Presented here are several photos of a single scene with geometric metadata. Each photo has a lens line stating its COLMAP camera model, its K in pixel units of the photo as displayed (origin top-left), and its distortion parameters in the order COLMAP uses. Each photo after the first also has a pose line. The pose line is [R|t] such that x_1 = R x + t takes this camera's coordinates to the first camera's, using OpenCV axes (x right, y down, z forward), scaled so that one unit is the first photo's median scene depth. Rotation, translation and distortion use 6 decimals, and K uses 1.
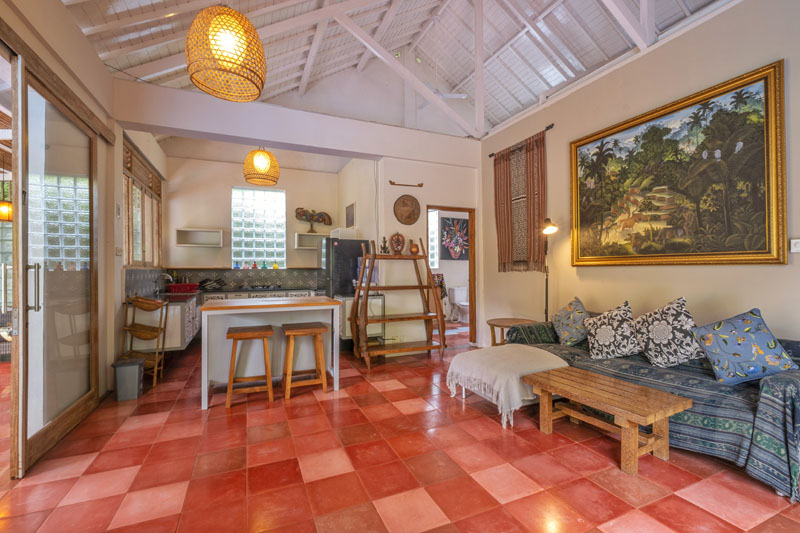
lens RADIAL K [[349.5, 0, 398.5], [0, 349.5, 265.8], [0, 0, 1]] dist [-0.002258, -0.000001]
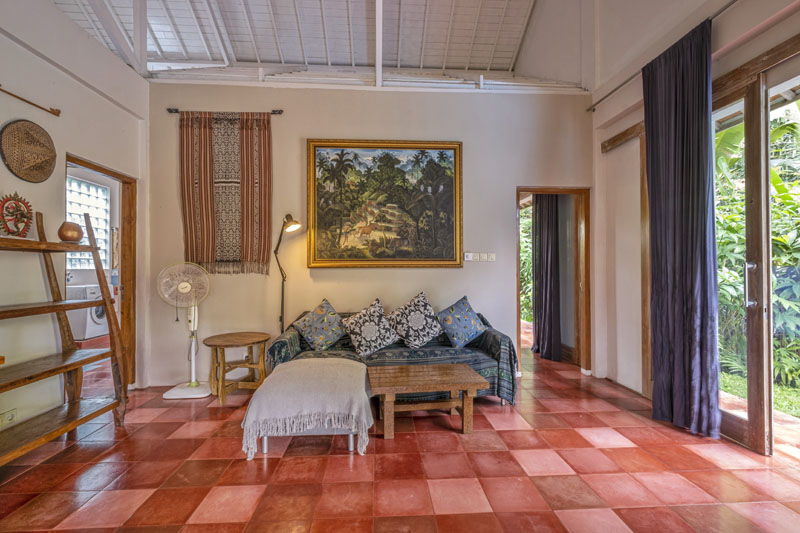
lens RADIAL K [[361.6, 0, 398.6], [0, 361.6, 265.3], [0, 0, 1]] dist [-0.000244, 0.000473]
pose [[0.346244, 0.015005, 0.938025, -0.371681], [-0.008664, 0.999881, -0.012796, 0.005493], [-0.938105, -0.003696, 0.346332, 0.445525]]
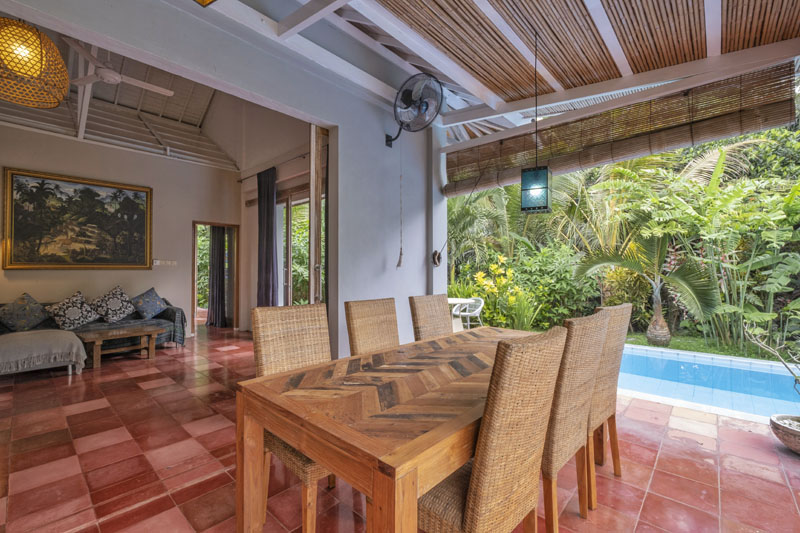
lens RADIAL K [[349.5, 0, 398.5], [0, 349.5, 265.8], [0, 0, 1]] dist [-0.002258, -0.000001]
pose [[-0.404728, 0.018792, 0.914244, -1.229972], [-0.005272, 0.999724, -0.022883, 0.009732], [-0.914422, -0.014081, -0.404517, 0.250201]]
